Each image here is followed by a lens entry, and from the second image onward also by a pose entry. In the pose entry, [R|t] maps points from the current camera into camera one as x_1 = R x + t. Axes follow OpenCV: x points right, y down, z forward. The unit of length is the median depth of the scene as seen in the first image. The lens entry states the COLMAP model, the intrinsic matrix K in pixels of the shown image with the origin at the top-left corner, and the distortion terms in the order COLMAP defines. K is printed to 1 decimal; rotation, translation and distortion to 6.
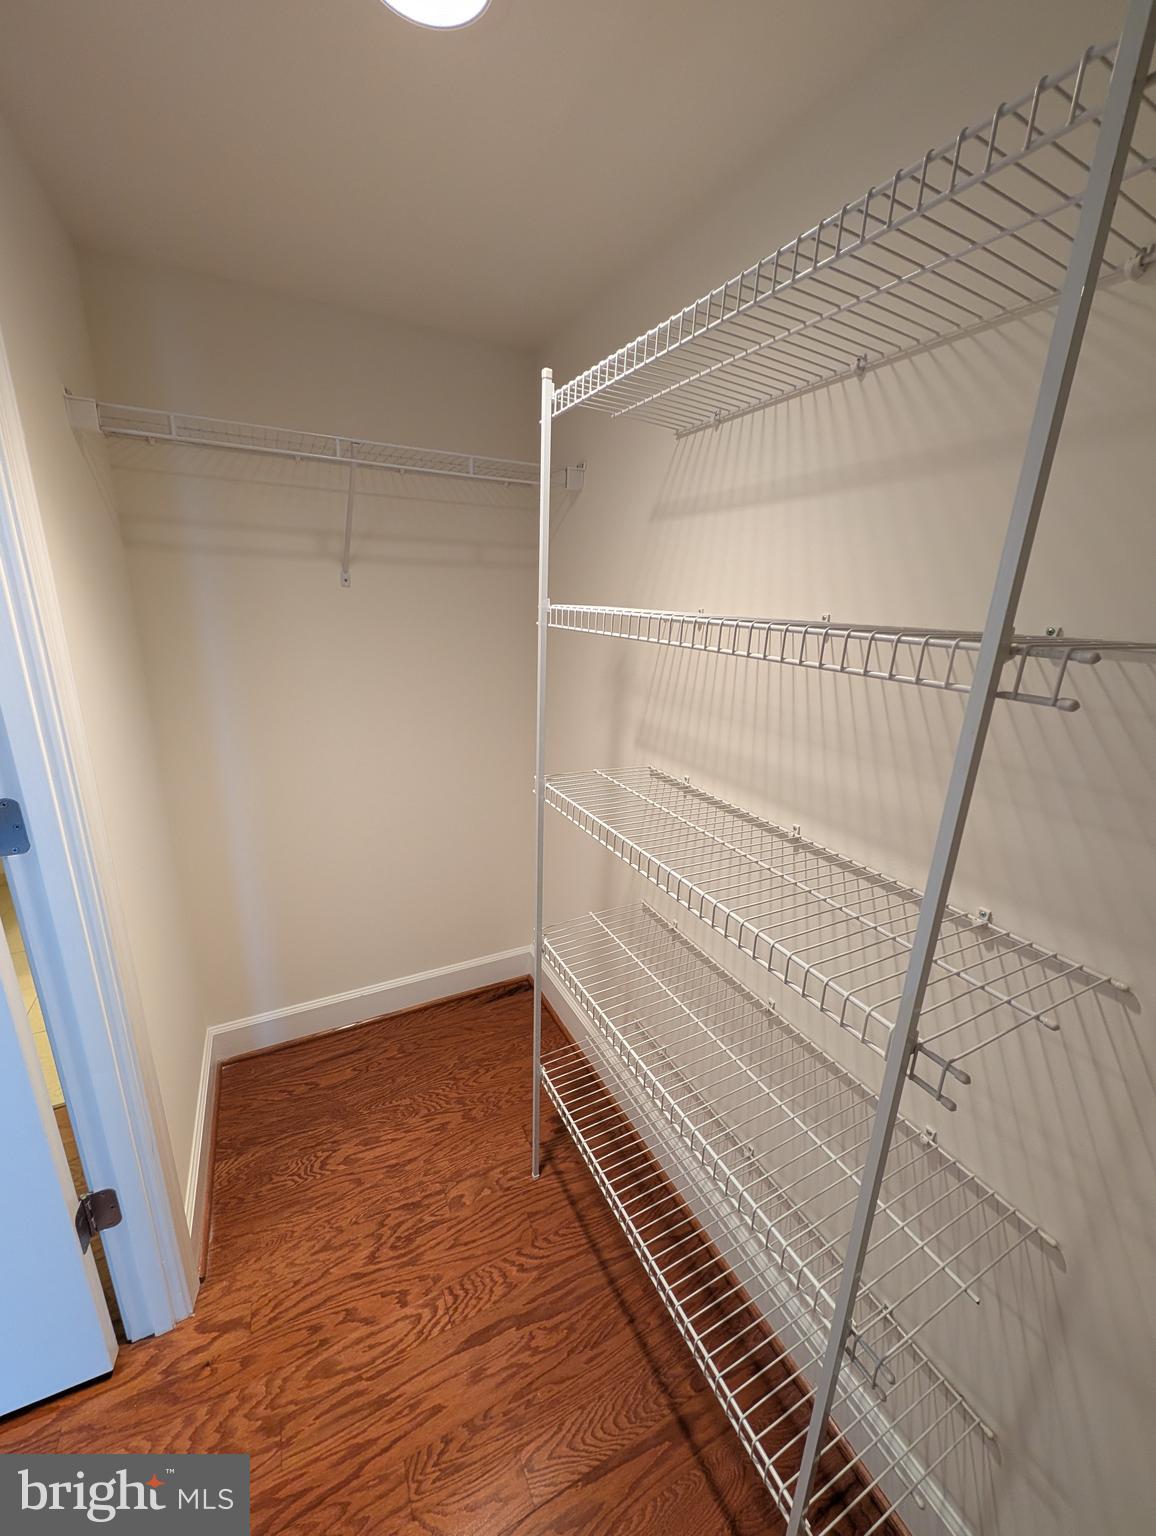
lens RADIAL K [[588.7, 0, 584.6], [0, 588.7, 770.3], [0, 0, 1]] dist [-0.000399, 0.000544]
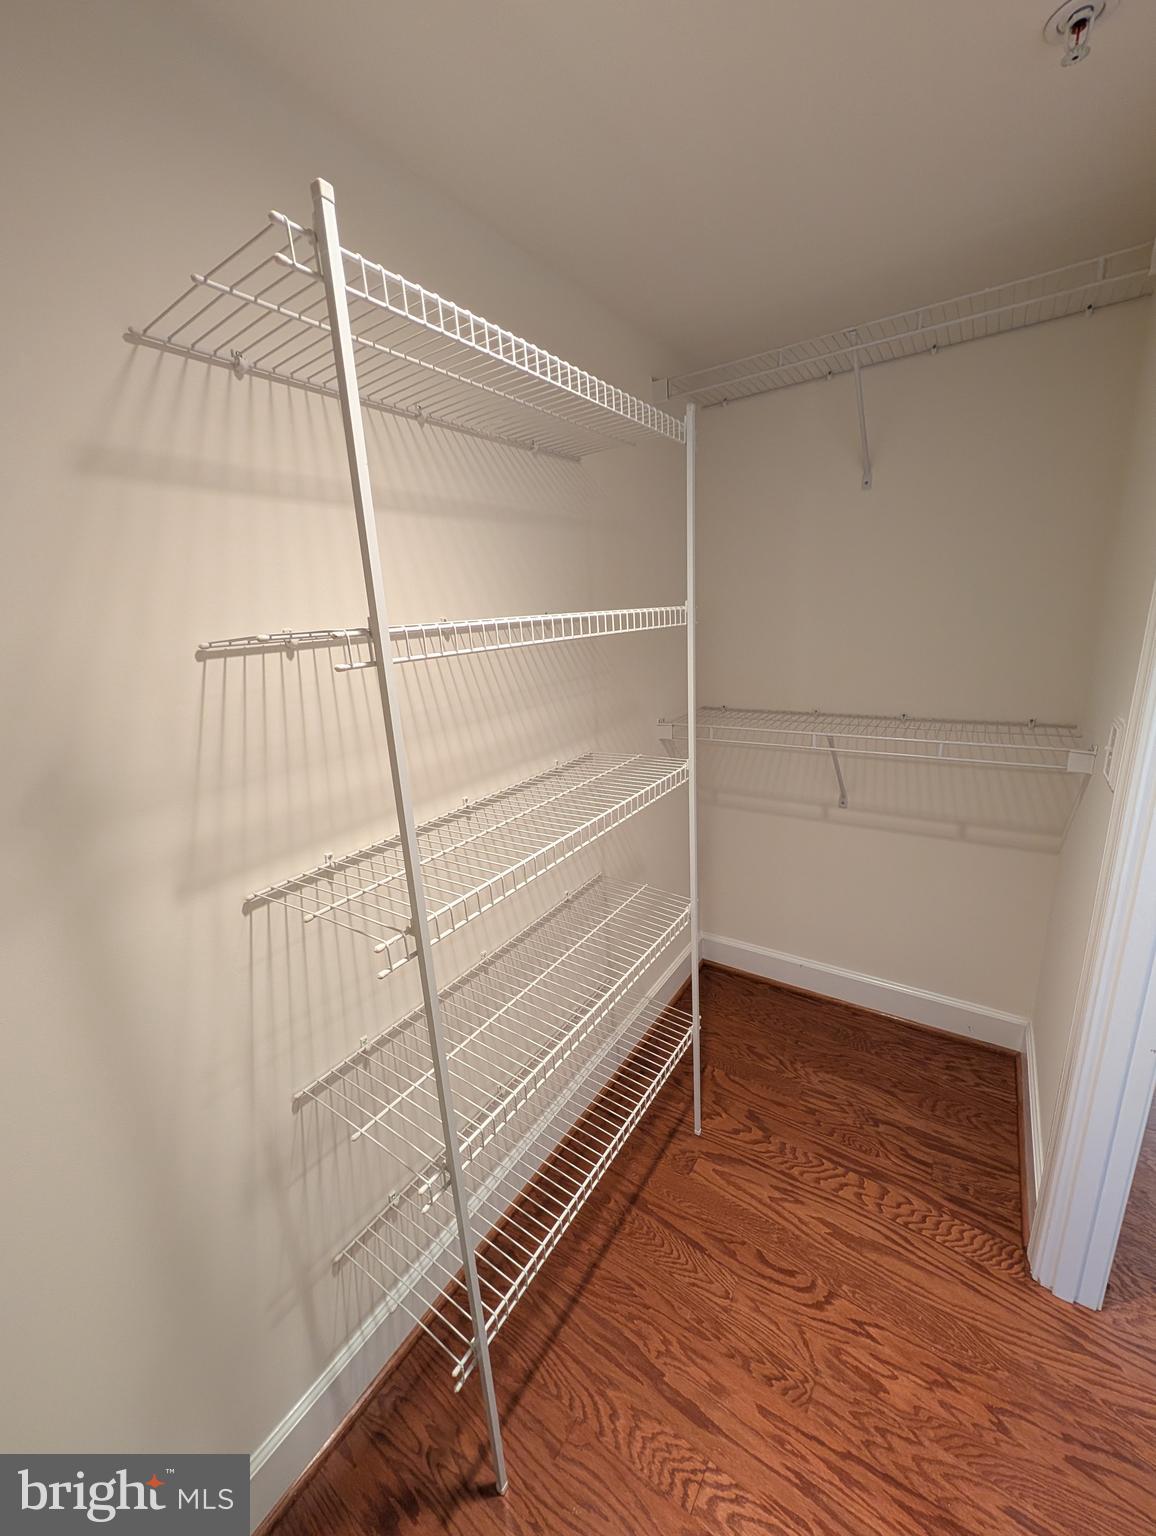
lens RADIAL K [[588.7, 0, 580.1], [0, 588.7, 767.0], [0, 0, 1]] dist [-0.000399, 0.000544]
pose [[-0.474587, -0.238350, 0.847323, -0.622320], [0.288707, 0.867232, 0.405656, -0.315917], [-0.831514, 0.437147, -0.342764, 1.016487]]
